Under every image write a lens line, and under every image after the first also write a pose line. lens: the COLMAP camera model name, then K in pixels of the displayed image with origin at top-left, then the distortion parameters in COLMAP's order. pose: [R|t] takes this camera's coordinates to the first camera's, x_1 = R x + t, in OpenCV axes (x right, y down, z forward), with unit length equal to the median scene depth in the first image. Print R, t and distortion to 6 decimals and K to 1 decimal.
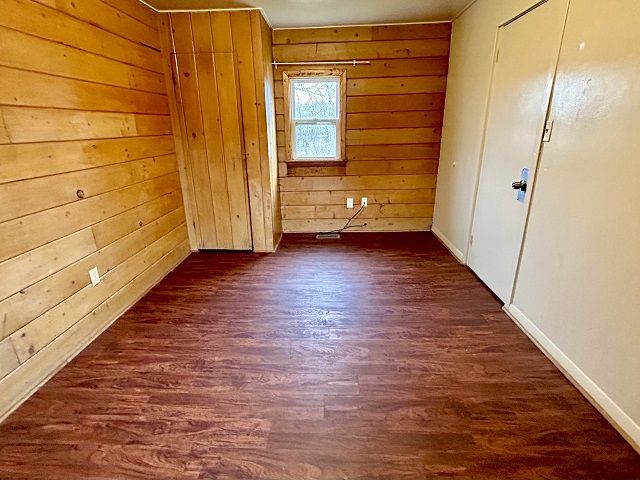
lens RADIAL K [[262.1, 0, 320.0], [0, 262.1, 240.0], [0, 0, 1]] dist [-0.000554, -0.000038]
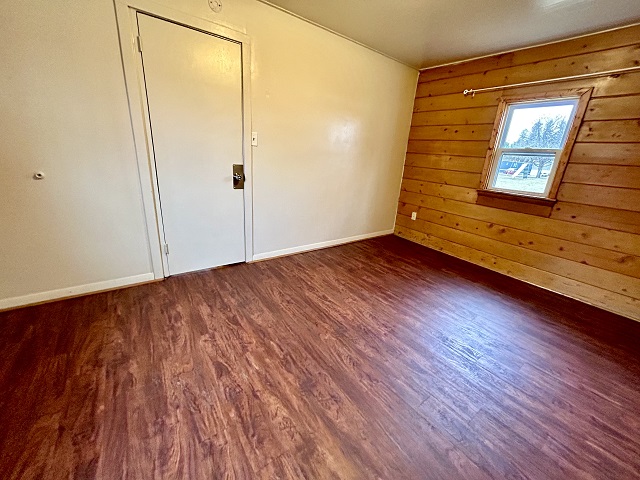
lens RADIAL K [[262.1, 0, 320.0], [0, 262.1, 240.0], [0, 0, 1]] dist [-0.000554, -0.000038]
pose [[-0.581193, -0.270303, 0.767561, -0.592844], [0.265156, 0.828842, 0.492659, -0.453566], [-0.769355, 0.489854, -0.410045, 1.280649]]
